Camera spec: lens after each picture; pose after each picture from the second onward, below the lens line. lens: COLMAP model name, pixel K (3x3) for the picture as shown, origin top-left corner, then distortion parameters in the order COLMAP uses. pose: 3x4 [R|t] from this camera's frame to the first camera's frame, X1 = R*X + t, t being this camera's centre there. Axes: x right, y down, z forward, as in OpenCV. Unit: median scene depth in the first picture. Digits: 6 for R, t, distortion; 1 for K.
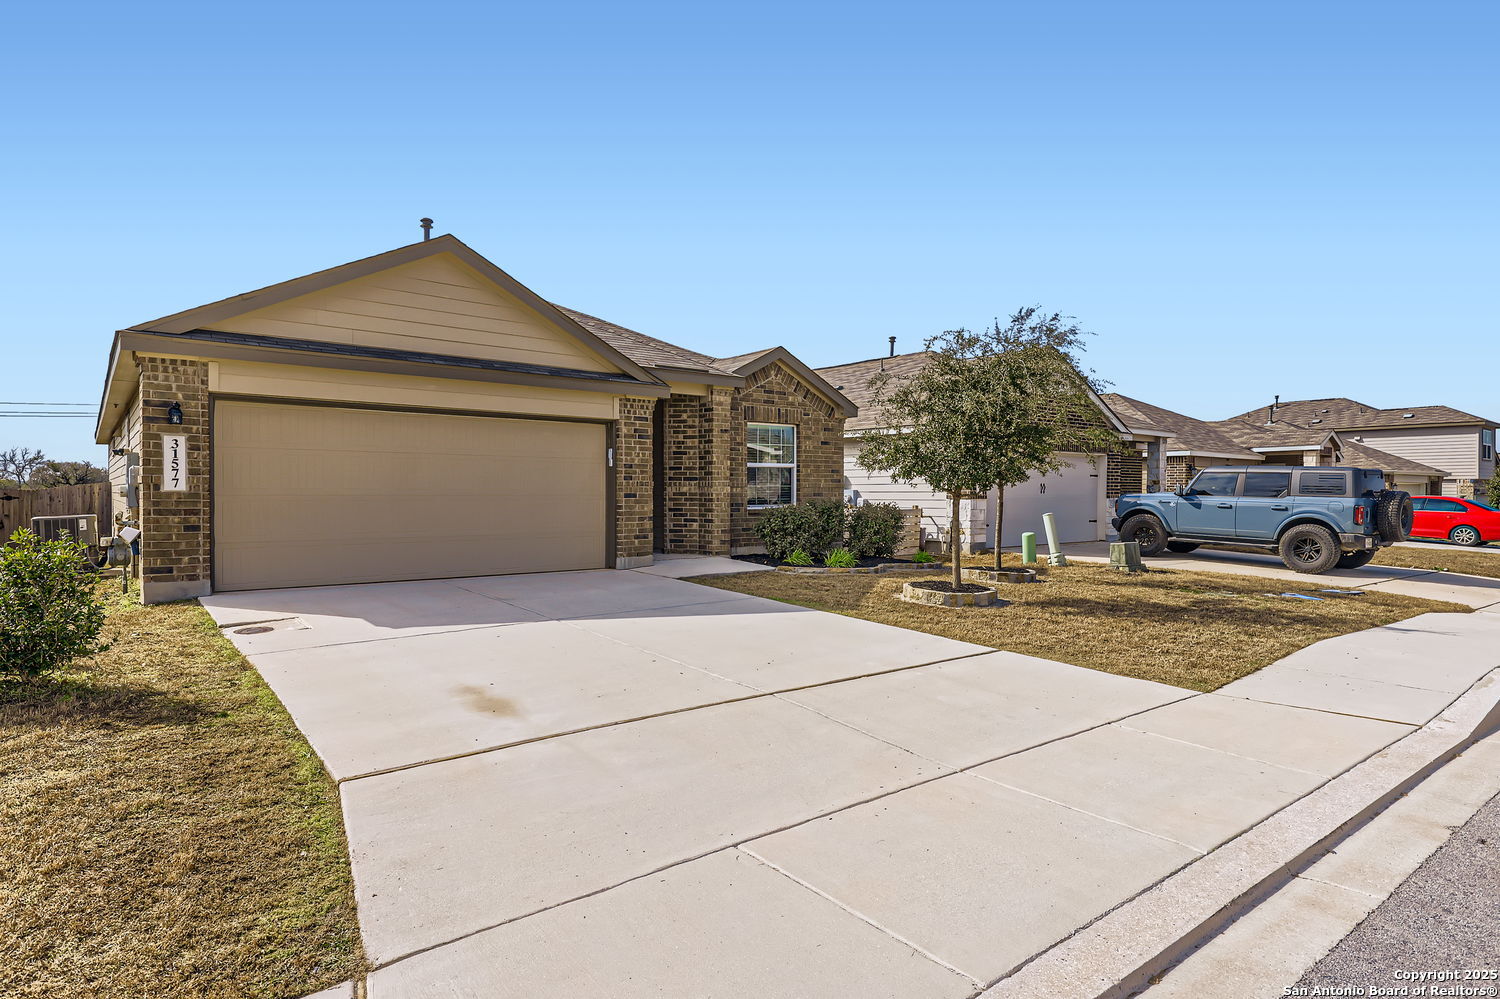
lens RADIAL K [[818.1, 0, 750.0], [0, 818.1, 499.5], [0, 0, 1]] dist [-0.000331, -0.000007]
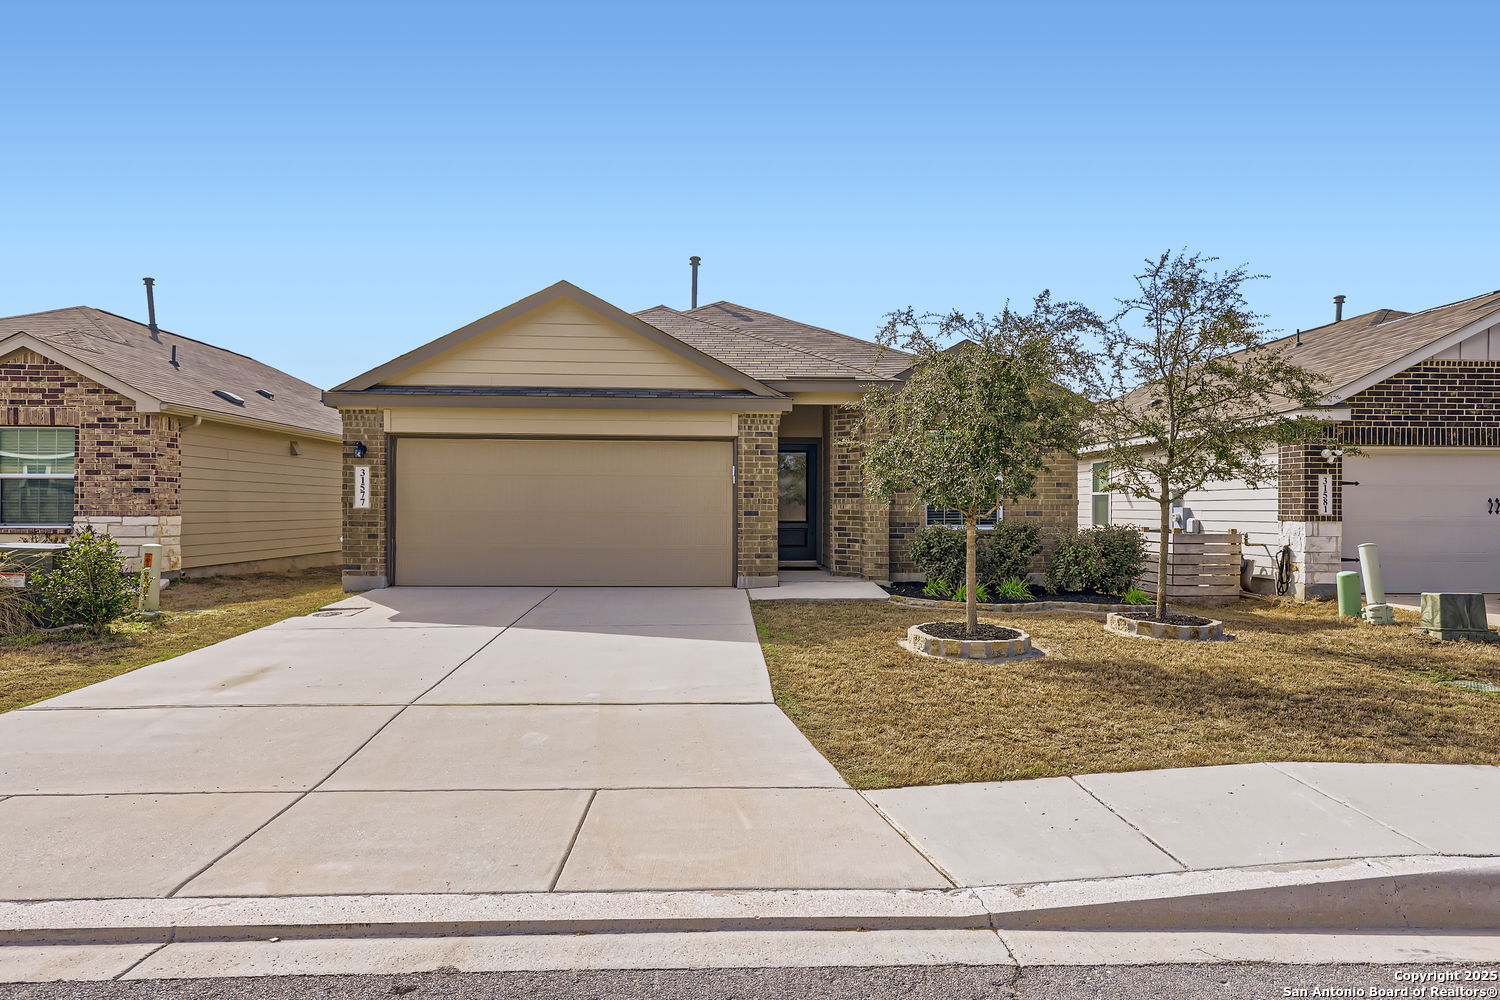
lens RADIAL K [[875.2, 0, 750.0], [0, 875.2, 500.0], [0, 0, 1]] dist [0.003541, 0.000167]
pose [[0.807168, -0.003474, -0.590312, 0.465328], [-0.007953, 0.999828, -0.016759, -0.003218], [0.590268, 0.018223, 0.807001, 0.155389]]
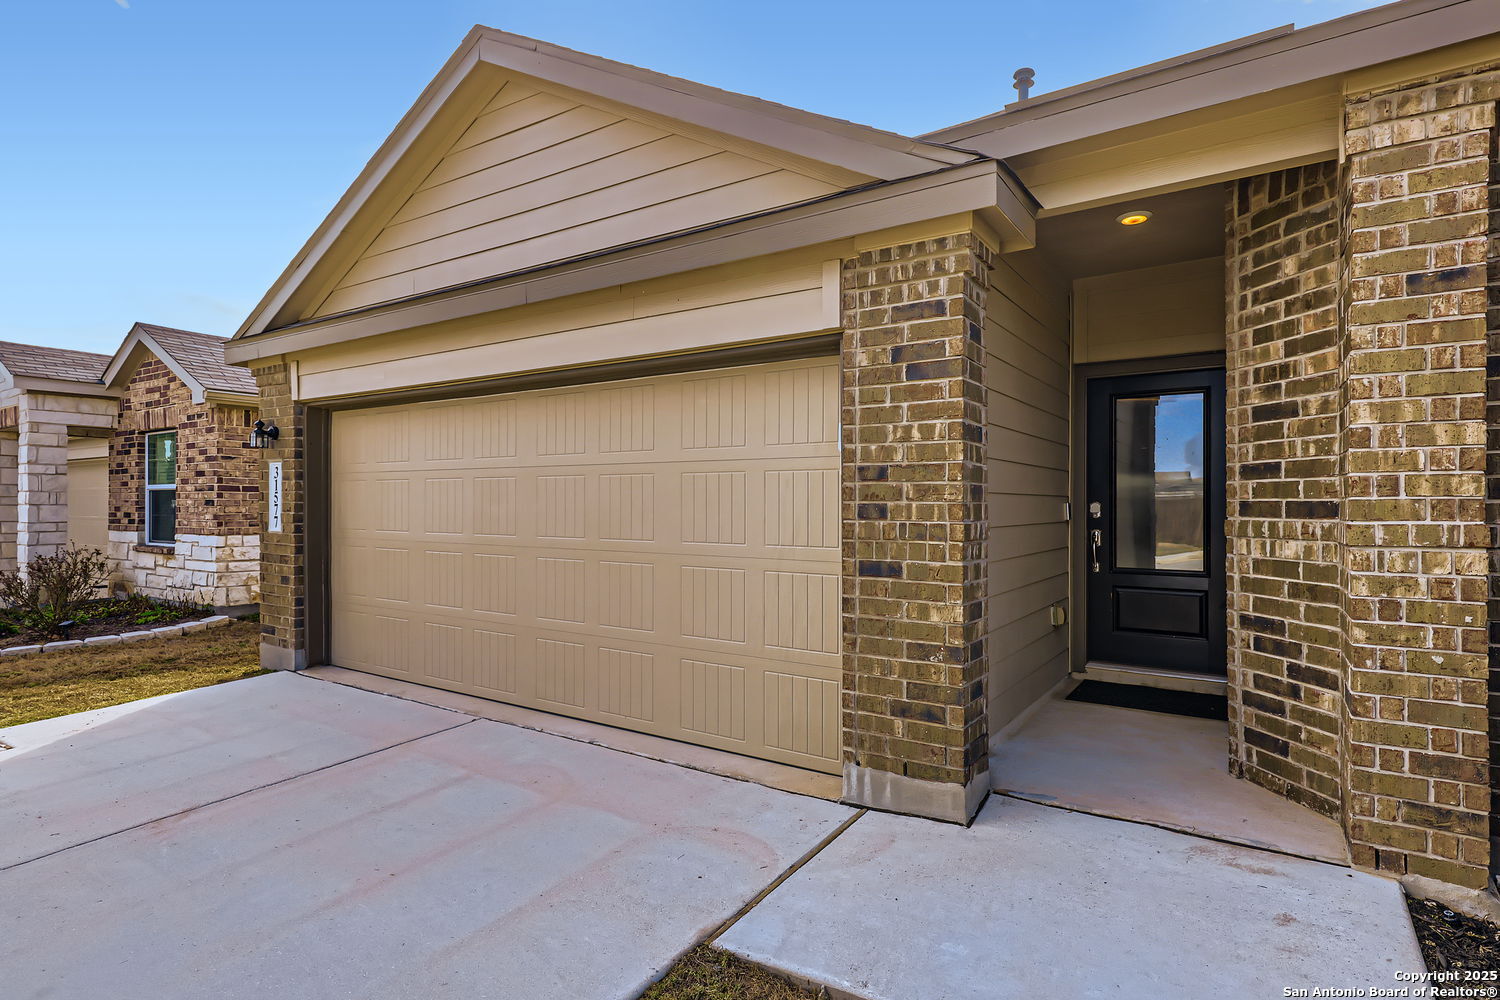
lens RADIAL K [[778.6, 0, 744.2], [0, 778.6, 503.0], [0, 0, 1]] dist [0.005355, -0.000019]
pose [[0.304256, -0.004212, -0.952581, 0.114808], [-0.010450, 0.999915, -0.007759, -0.026639], [0.952533, 0.012316, 0.304186, 0.856295]]
